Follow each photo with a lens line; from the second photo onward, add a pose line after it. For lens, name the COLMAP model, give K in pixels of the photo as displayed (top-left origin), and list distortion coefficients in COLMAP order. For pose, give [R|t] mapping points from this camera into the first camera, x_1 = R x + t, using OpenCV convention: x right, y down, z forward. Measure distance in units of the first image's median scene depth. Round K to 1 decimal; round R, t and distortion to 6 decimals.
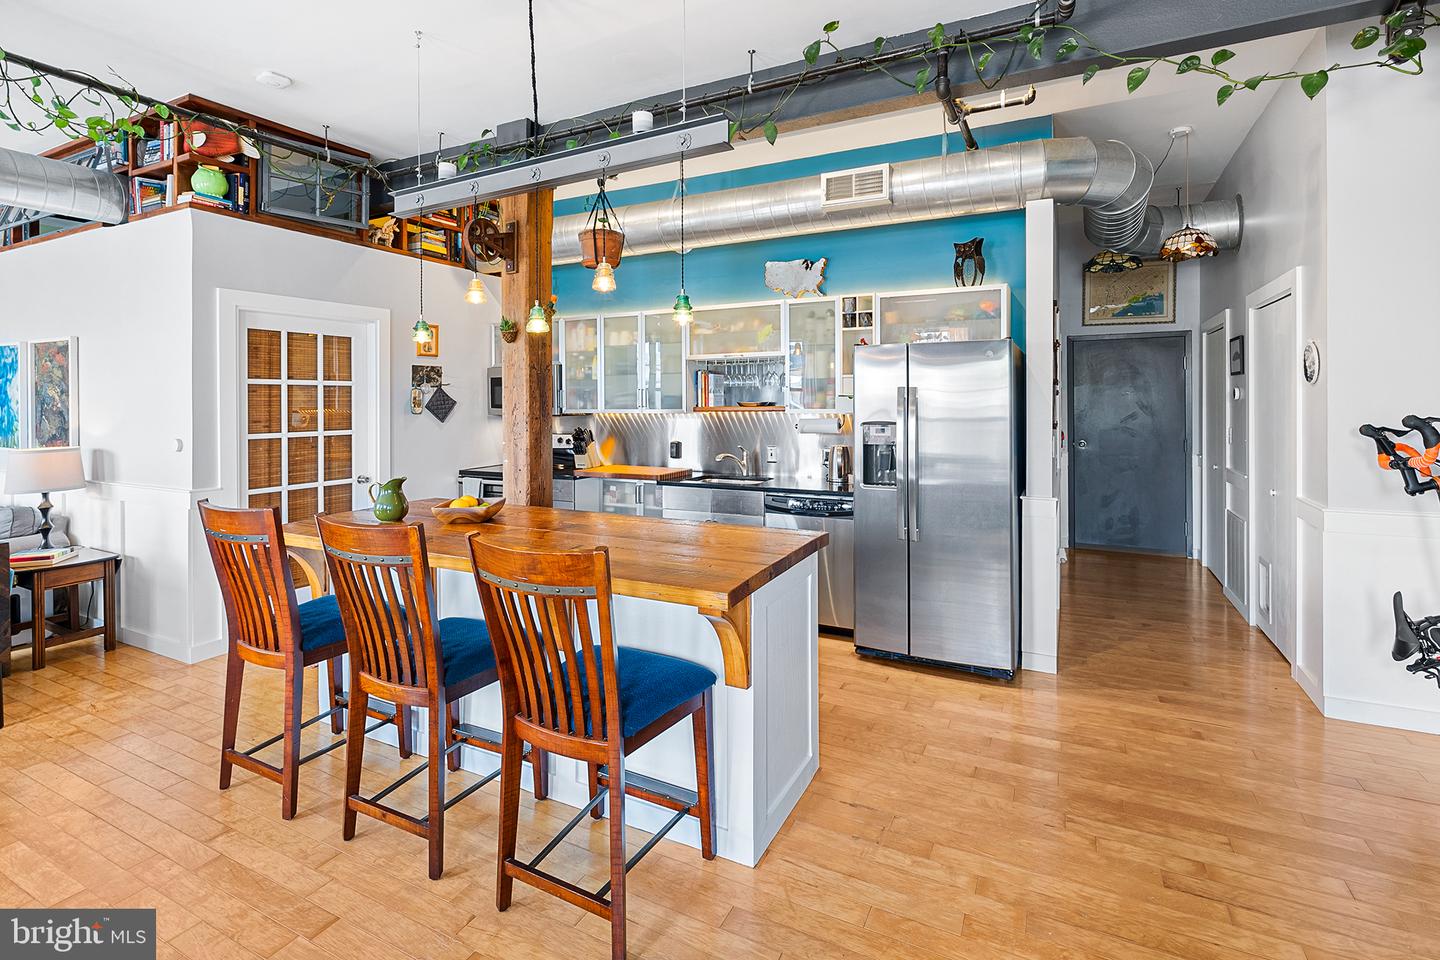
lens RADIAL K [[653.8, 0, 725.9], [0, 653.8, 397.3], [0, 0, 1]] dist [-0.005254, 0.000047]
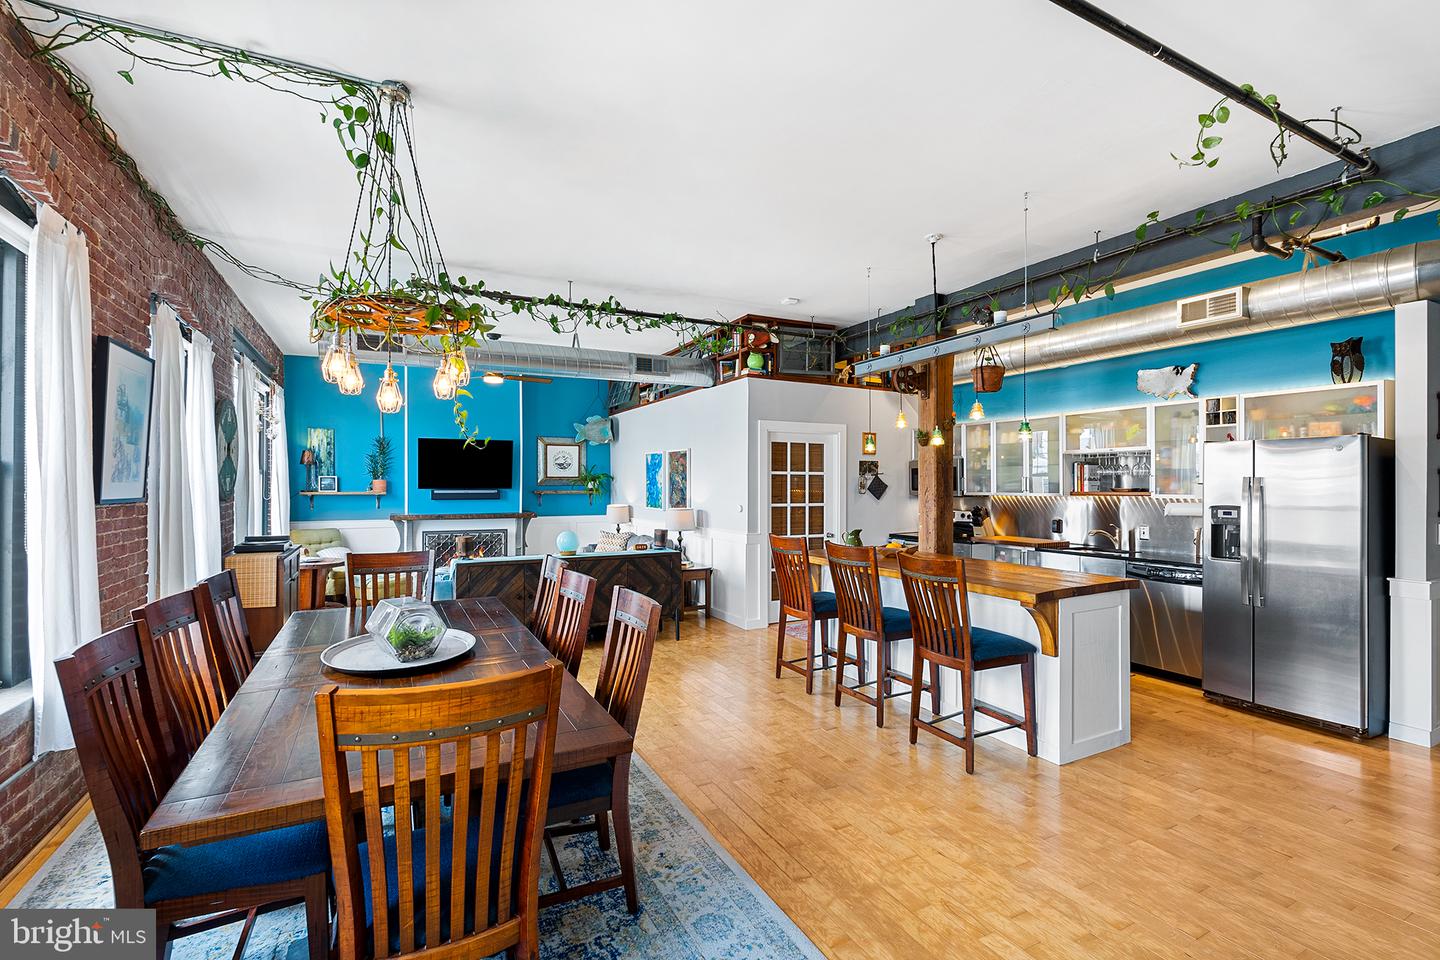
lens RADIAL K [[653.8, 0, 717.6], [0, 653.8, 478.9], [0, 0, 1]] dist [-0.005254, 0.000047]
pose [[0.803023, 0.002966, -0.595941, 0.183358], [-0.004188, 0.999991, -0.000666, -0.006704], [0.595934, 0.003031, 0.803028, -0.481357]]
